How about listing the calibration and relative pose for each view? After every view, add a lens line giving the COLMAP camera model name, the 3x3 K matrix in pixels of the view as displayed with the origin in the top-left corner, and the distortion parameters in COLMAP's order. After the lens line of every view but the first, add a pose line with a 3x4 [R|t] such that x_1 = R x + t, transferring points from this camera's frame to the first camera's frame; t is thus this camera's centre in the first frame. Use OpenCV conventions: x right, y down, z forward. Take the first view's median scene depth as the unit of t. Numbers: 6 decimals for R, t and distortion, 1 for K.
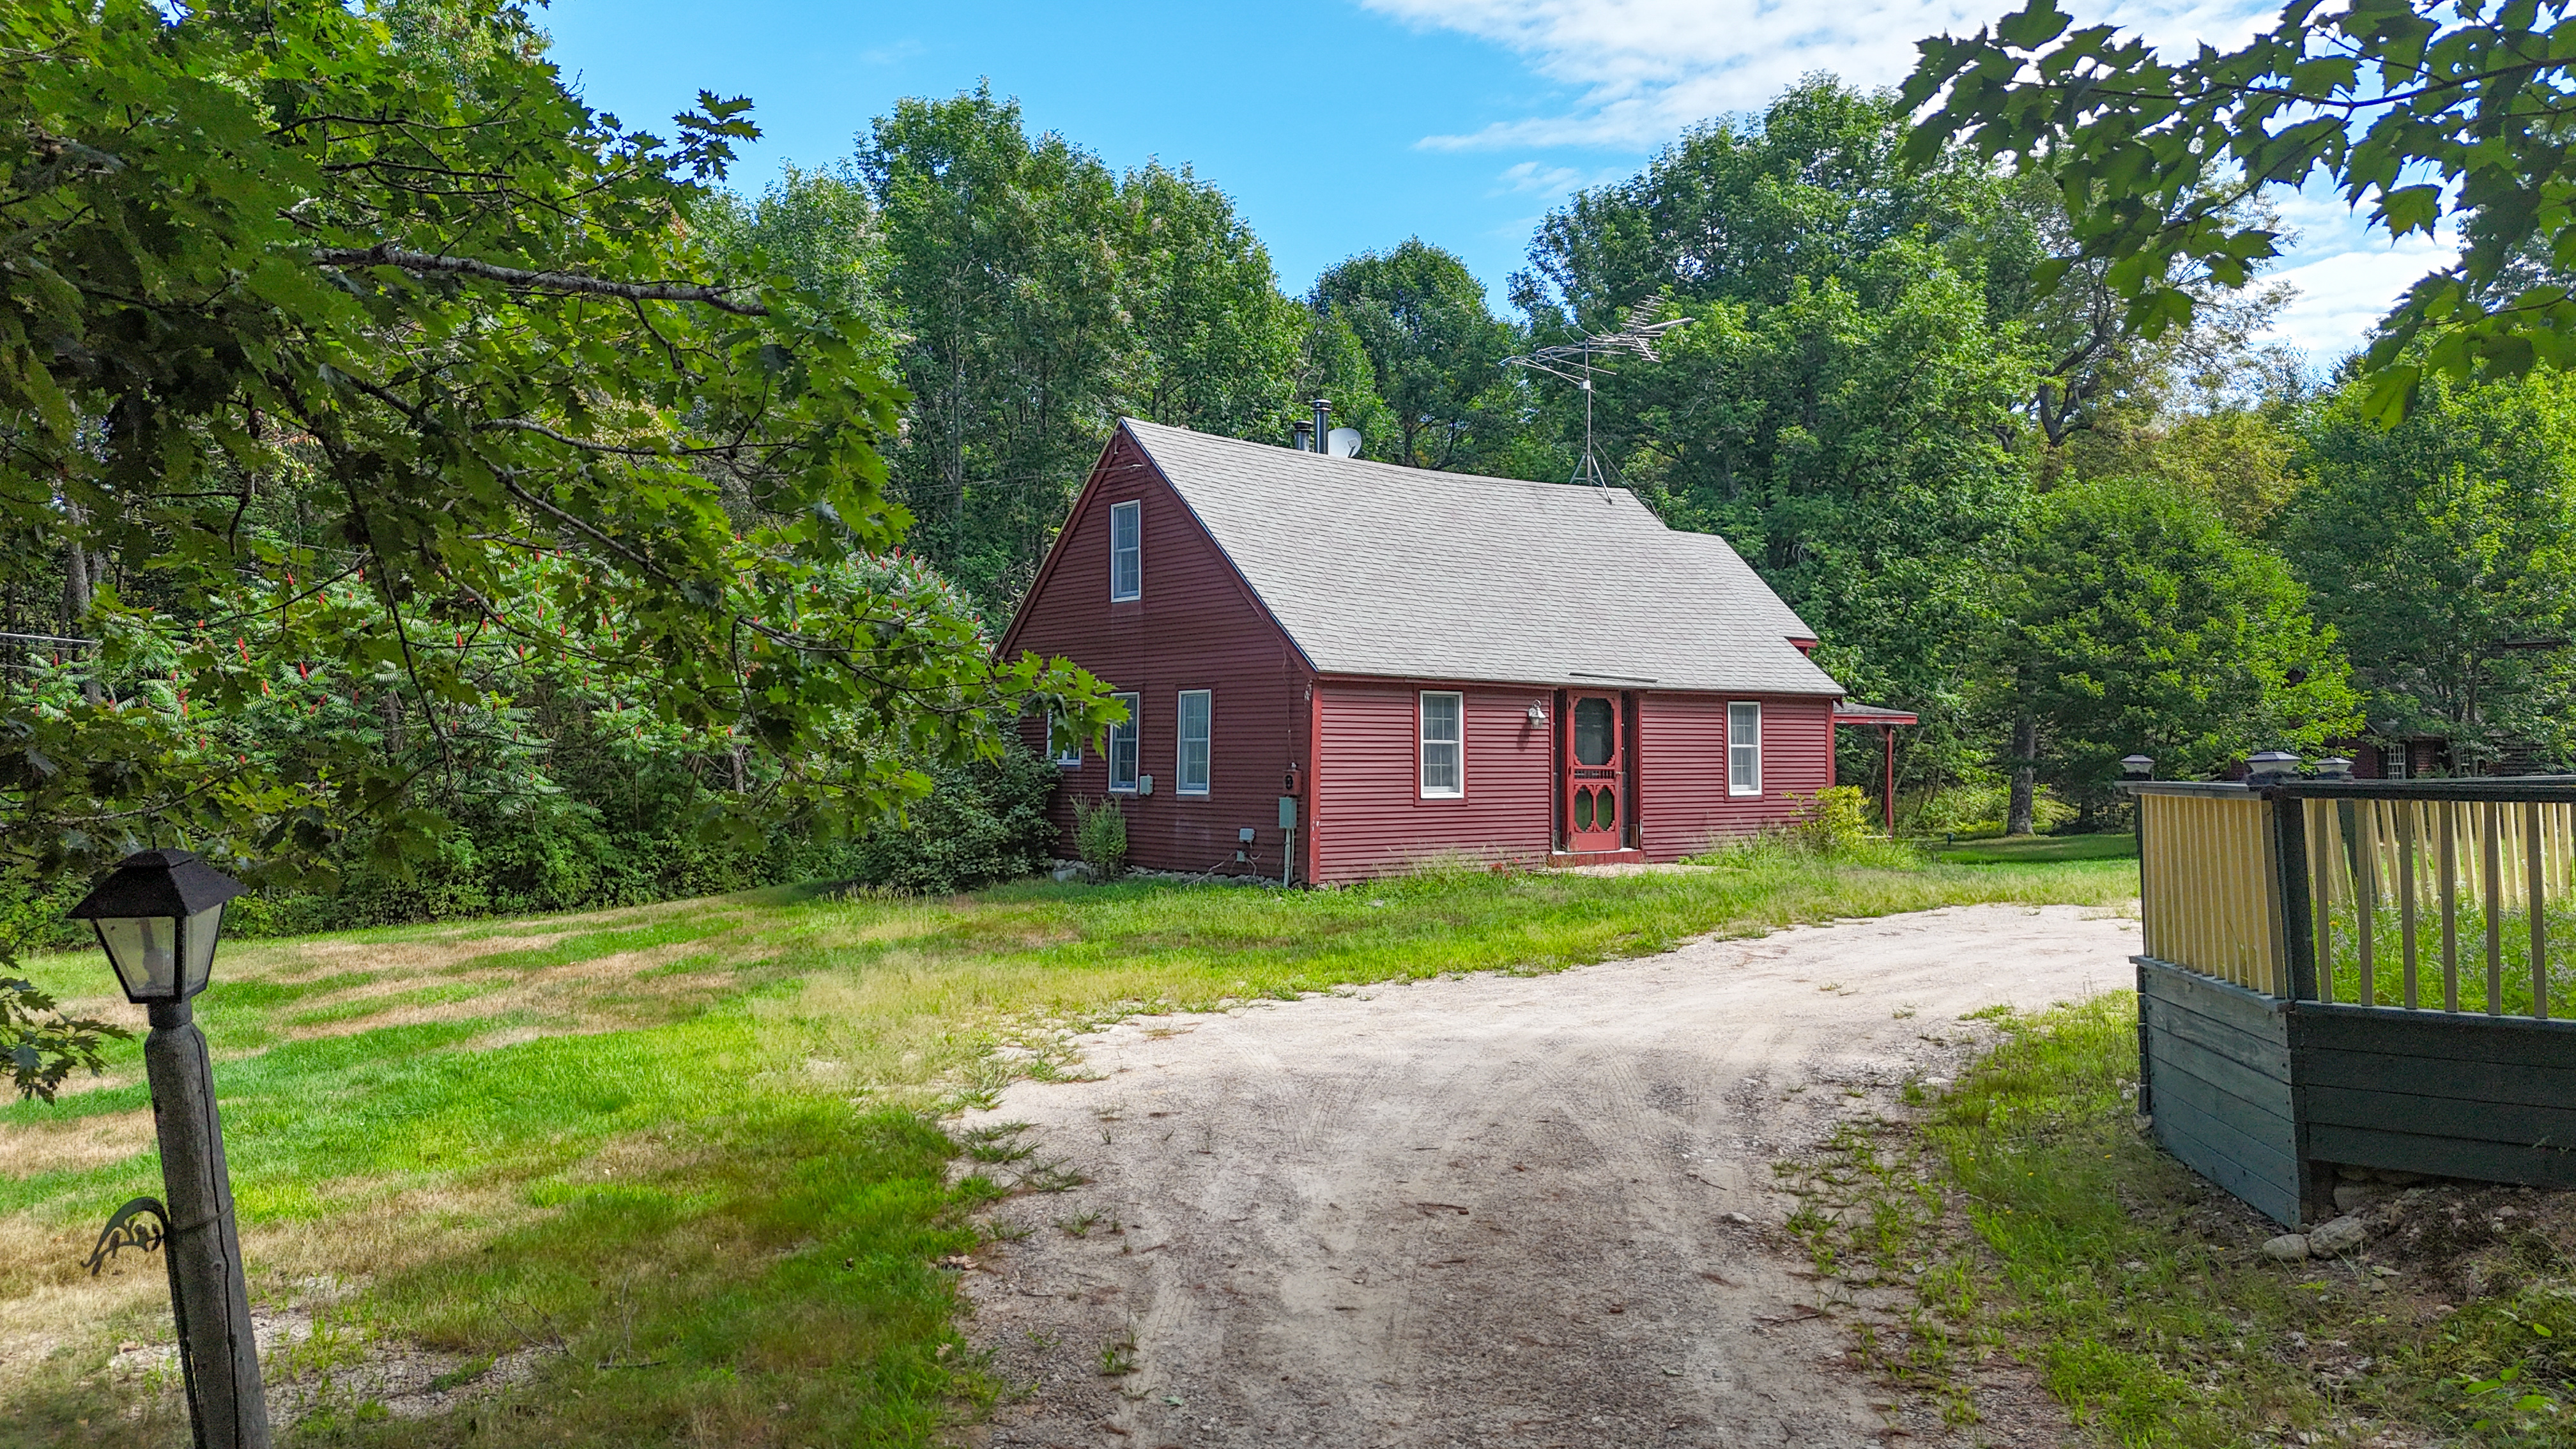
lens RADIAL K [[1873.6, 0, 1302.8], [0, 1873.6, 688.3], [0, 0, 1]] dist [0.089401, -0.086420]
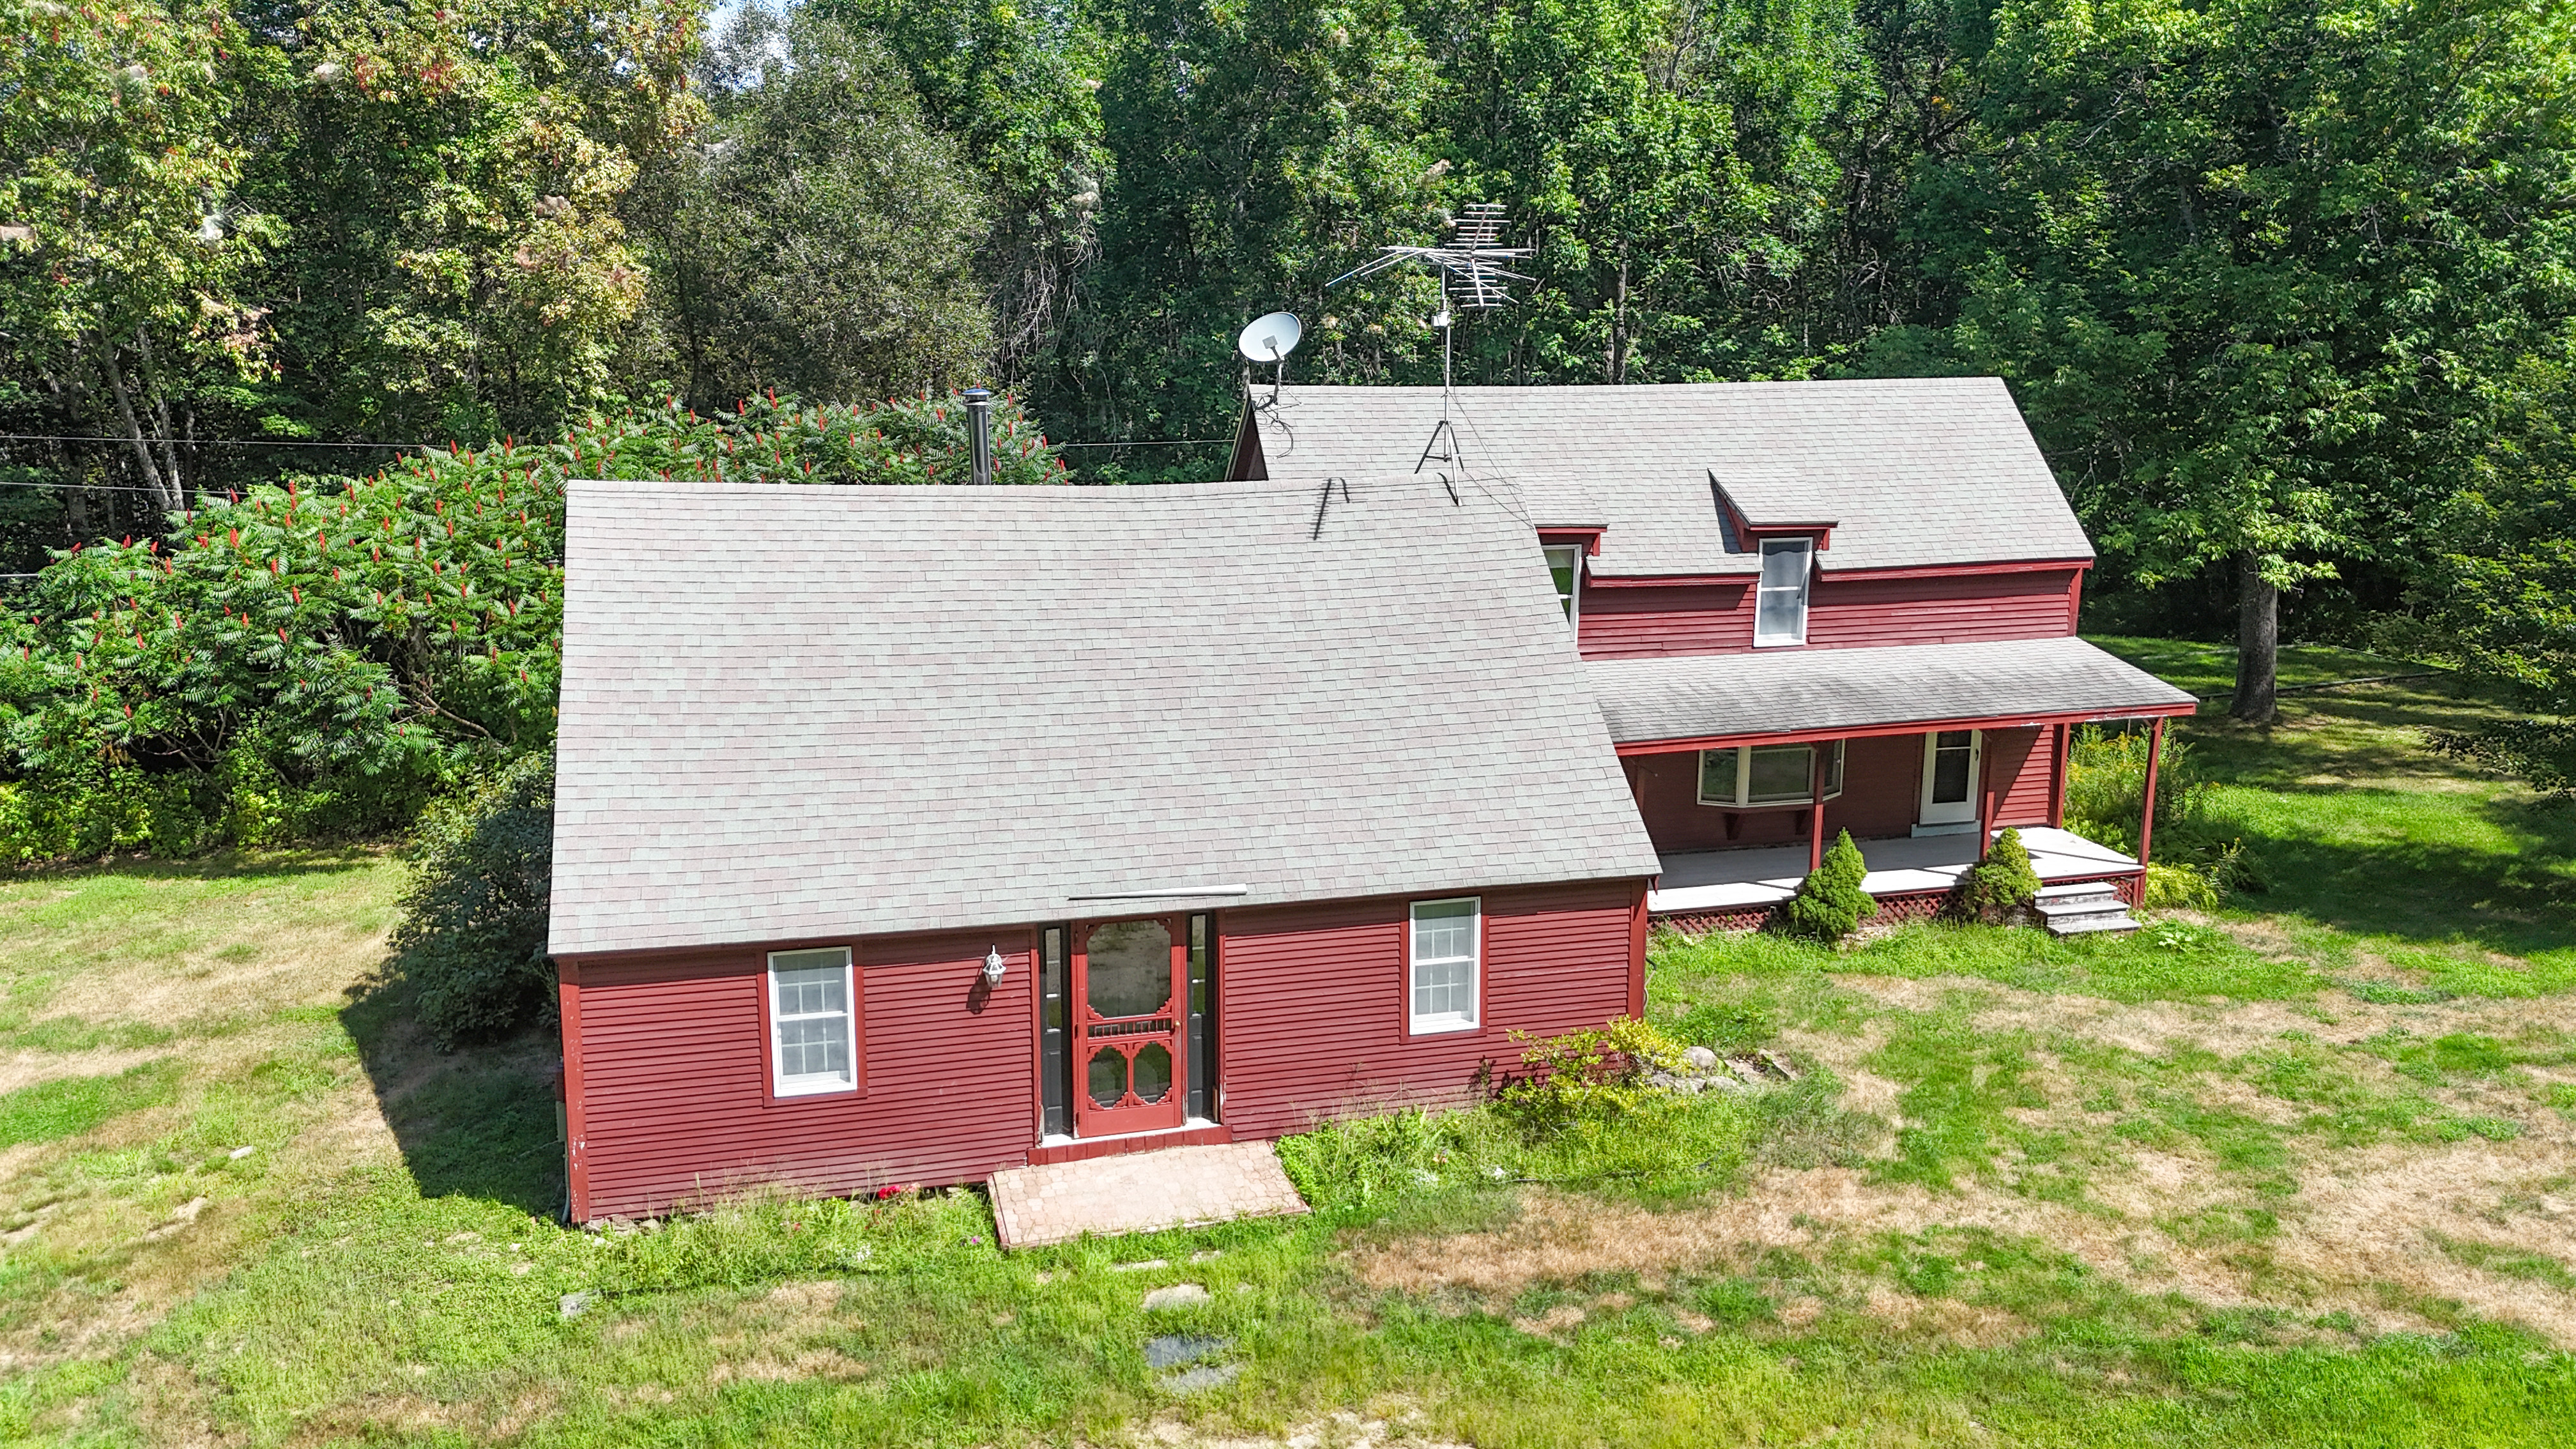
lens RADIAL K [[1881.5, 0, 1290.6], [0, 1881.5, 700.4], [0, 0, 1]] dist [0.080008, -0.085803]
pose [[0.909877, 0.086344, -0.405794, 0.259084], [0.015682, 0.970247, 0.241608, -0.128866], [0.414582, -0.226198, 0.881451, 0.234404]]
